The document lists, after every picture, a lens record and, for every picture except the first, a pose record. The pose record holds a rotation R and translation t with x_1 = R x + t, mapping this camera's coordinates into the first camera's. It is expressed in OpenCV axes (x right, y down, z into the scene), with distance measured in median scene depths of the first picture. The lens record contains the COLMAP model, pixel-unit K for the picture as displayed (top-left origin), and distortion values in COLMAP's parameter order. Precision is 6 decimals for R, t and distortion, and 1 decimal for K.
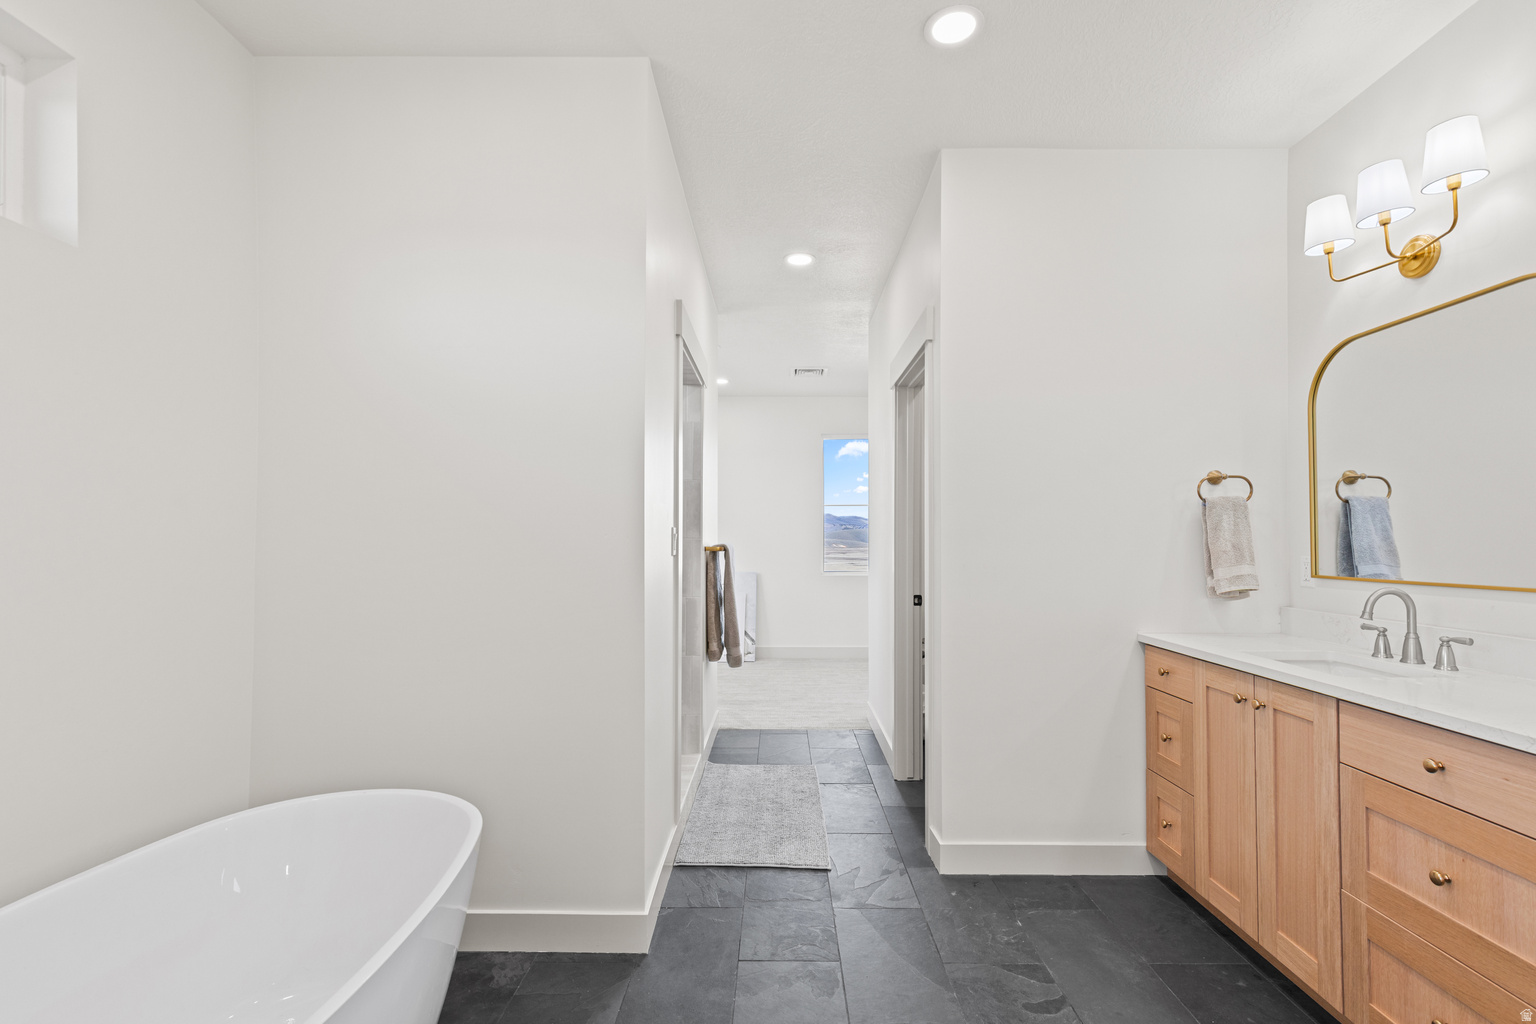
lens RADIAL K [[709.1, 0, 769.7], [0, 709.1, 546.8], [0, 0, 1]] dist [0.003663, 0.000142]
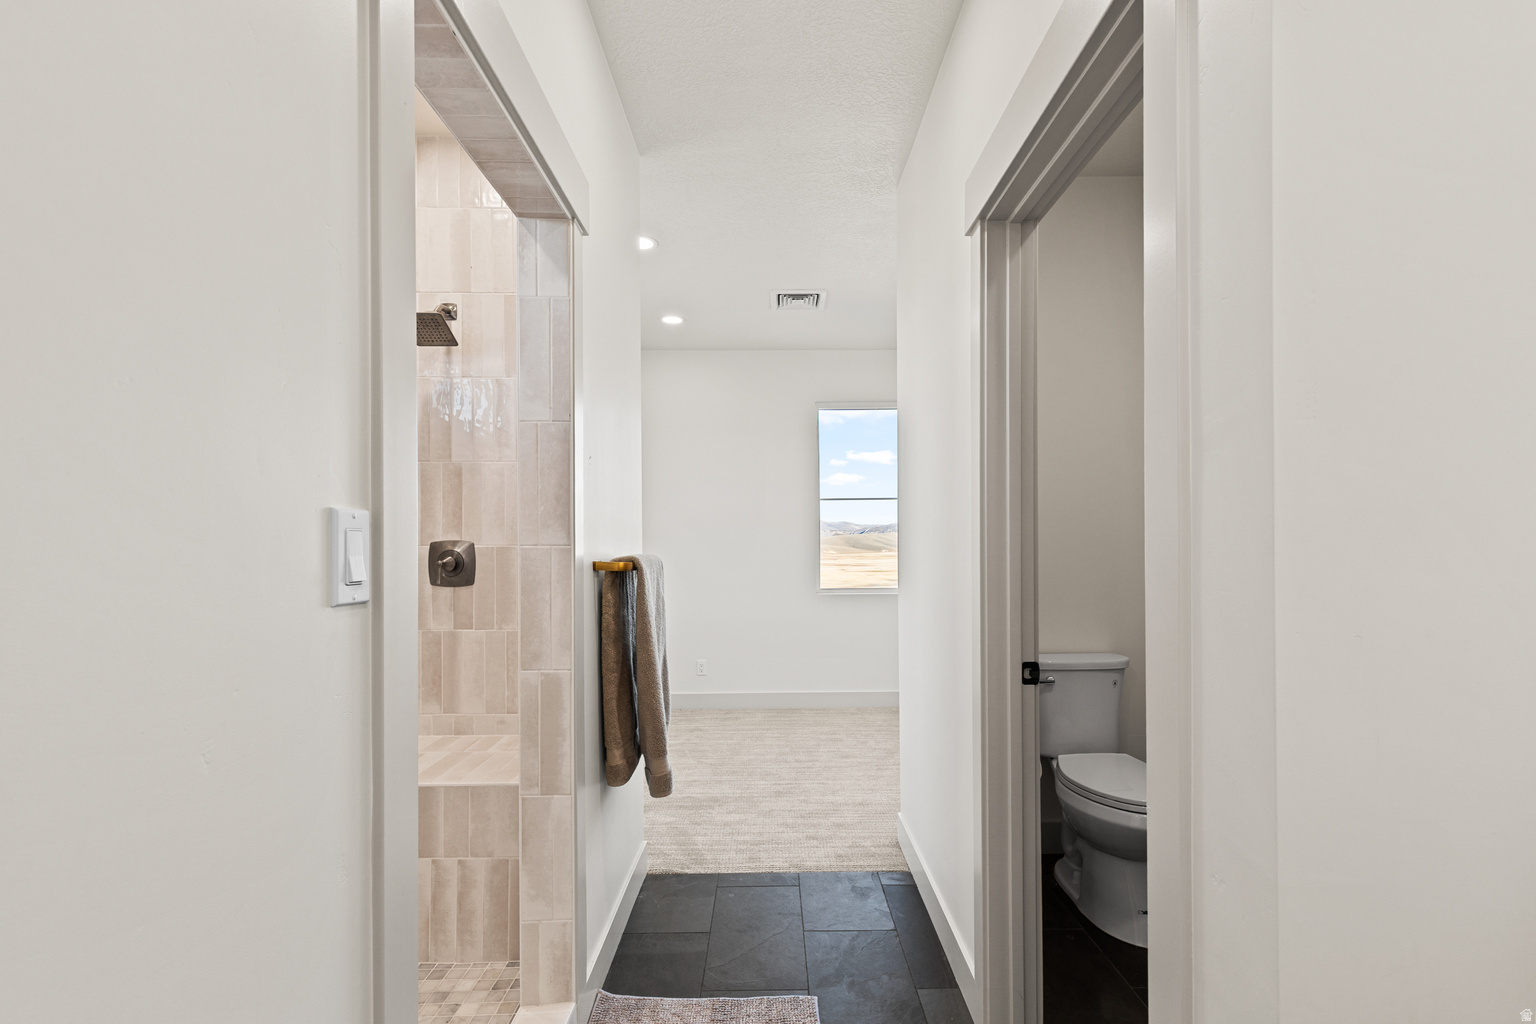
lens RADIAL K [[709.1, 0, 769.7], [0, 709.1, 546.8], [0, 0, 1]] dist [0.003663, 0.000142]
pose [[0.999882, -0.007218, 0.013592, 0.029830], [0.007346, 0.999929, -0.009377, -0.006306], [-0.013523, 0.009476, 0.999864, 0.552694]]
